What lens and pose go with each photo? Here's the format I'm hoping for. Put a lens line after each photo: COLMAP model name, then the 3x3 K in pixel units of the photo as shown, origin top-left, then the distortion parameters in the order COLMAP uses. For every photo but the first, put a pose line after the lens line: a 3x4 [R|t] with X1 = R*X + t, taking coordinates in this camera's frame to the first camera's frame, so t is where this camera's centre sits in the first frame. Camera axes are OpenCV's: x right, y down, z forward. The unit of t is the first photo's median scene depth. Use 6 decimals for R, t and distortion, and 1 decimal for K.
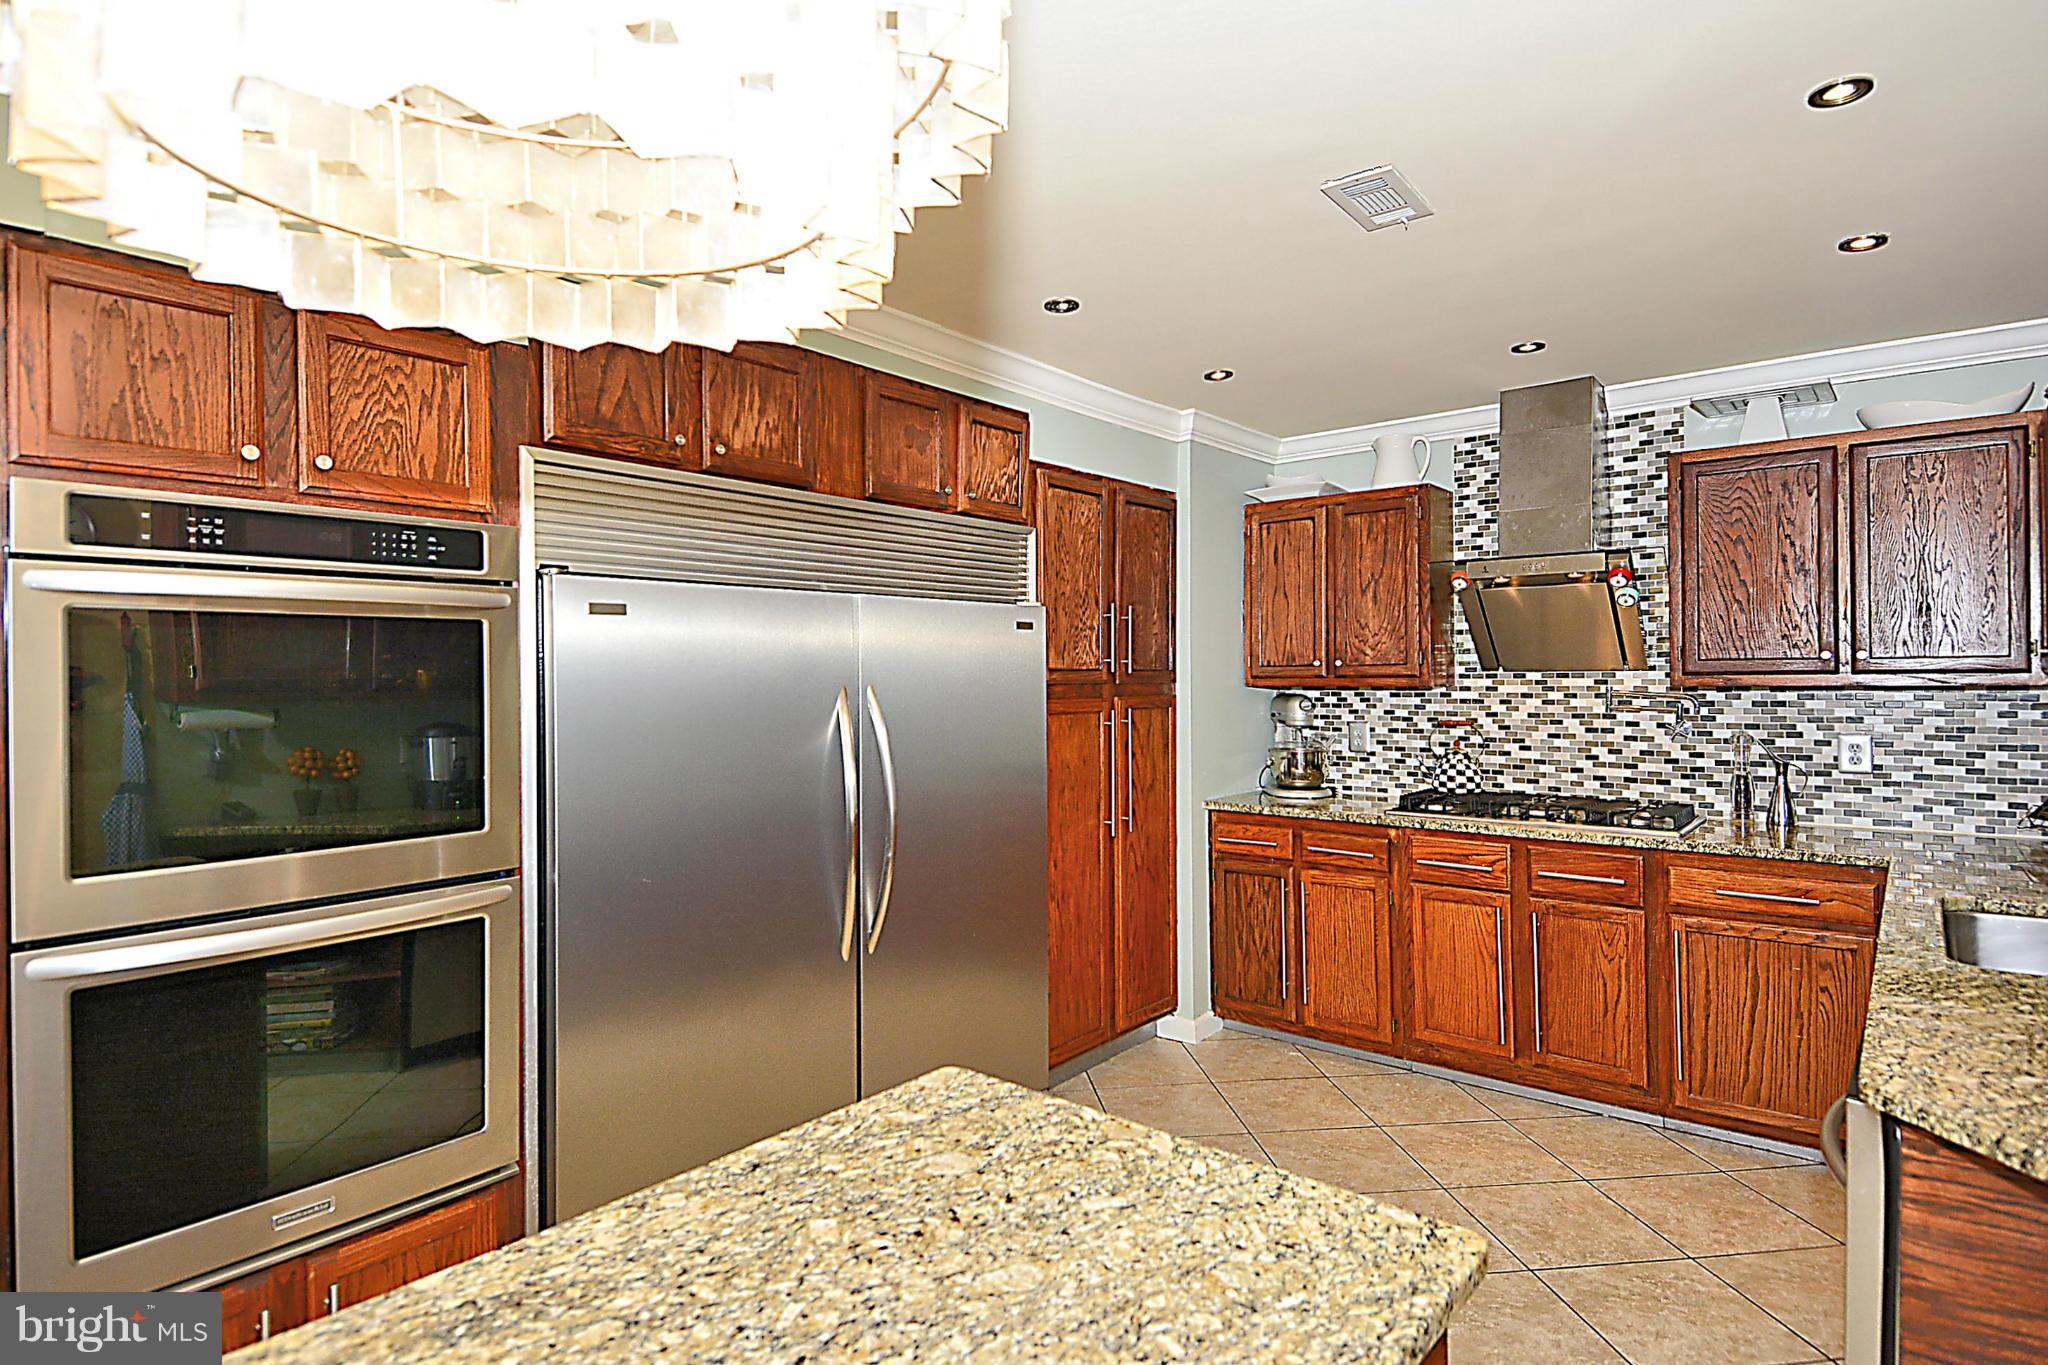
lens RADIAL K [[1101.0, 0, 1028.8], [0, 1101.0, 676.9], [0, 0, 1]] dist [0.041797, -0.016740]
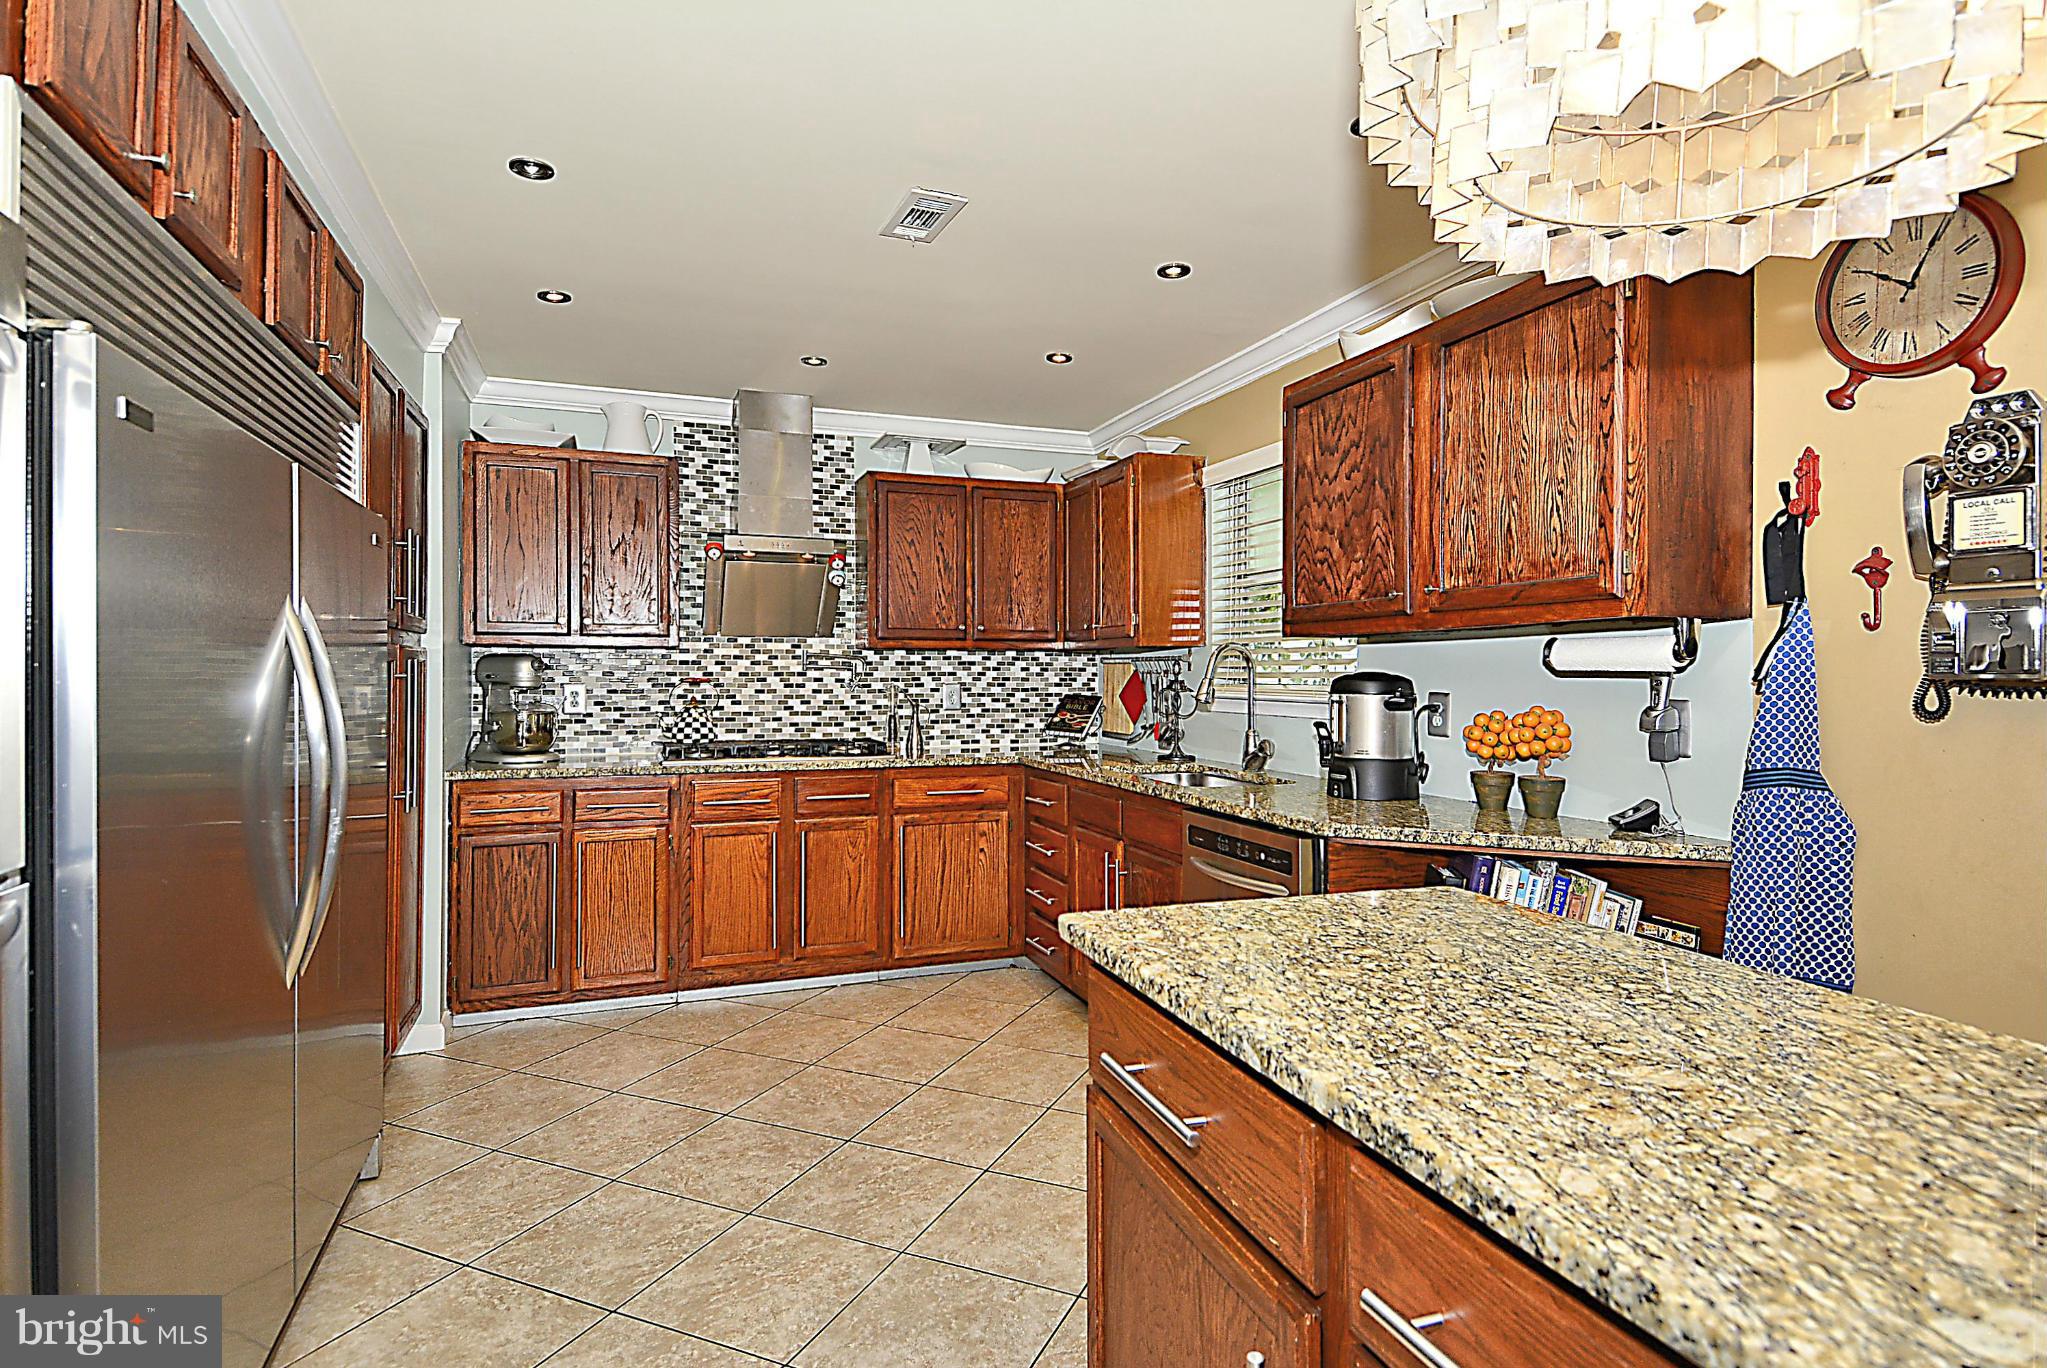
lens RADIAL K [[1054.0, 0, 1034.1], [0, 1054.0, 680.7], [0, 0, 1]] dist [0.050862, 0.000104]
pose [[0.510096, 0.004057, 0.860108, -0.375137], [-0.002954, 0.999991, -0.002964, 0.047692], [-0.860113, -0.001028, 0.510103, 0.186644]]
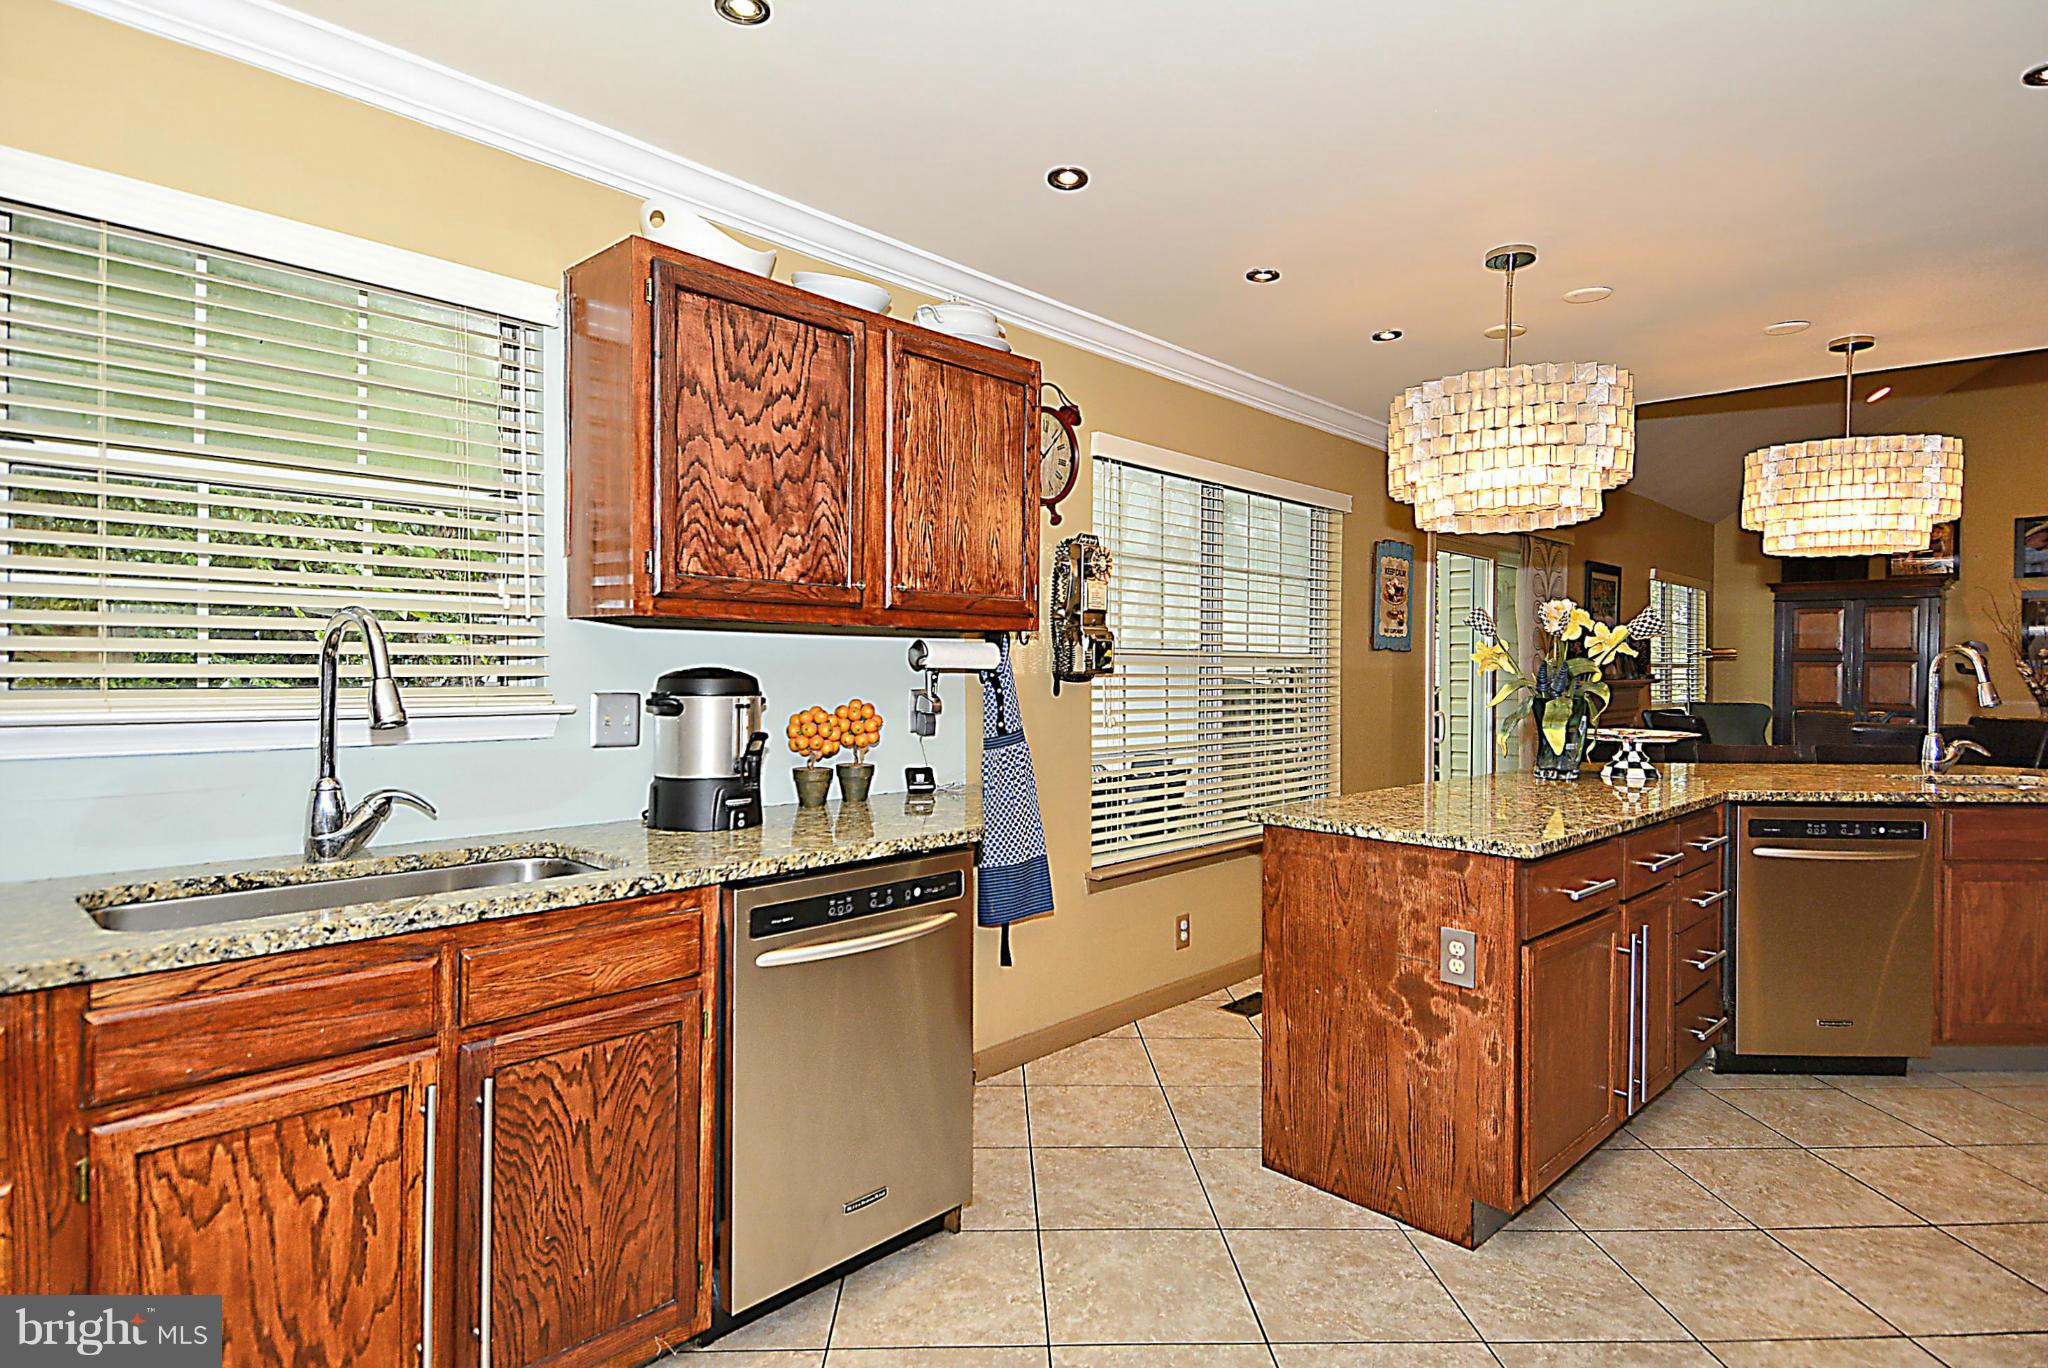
lens RADIAL K [[1101.0, 0, 1026.5], [0, 1101.0, 674.8], [0, 0, 1]] dist [0.041797, -0.016740]
pose [[-0.995628, -0.002827, 0.093369, 0.222639], [-0.001860, 0.999944, 0.010446, 0.034592], [-0.093394, 0.010227, -0.995577, 1.059842]]
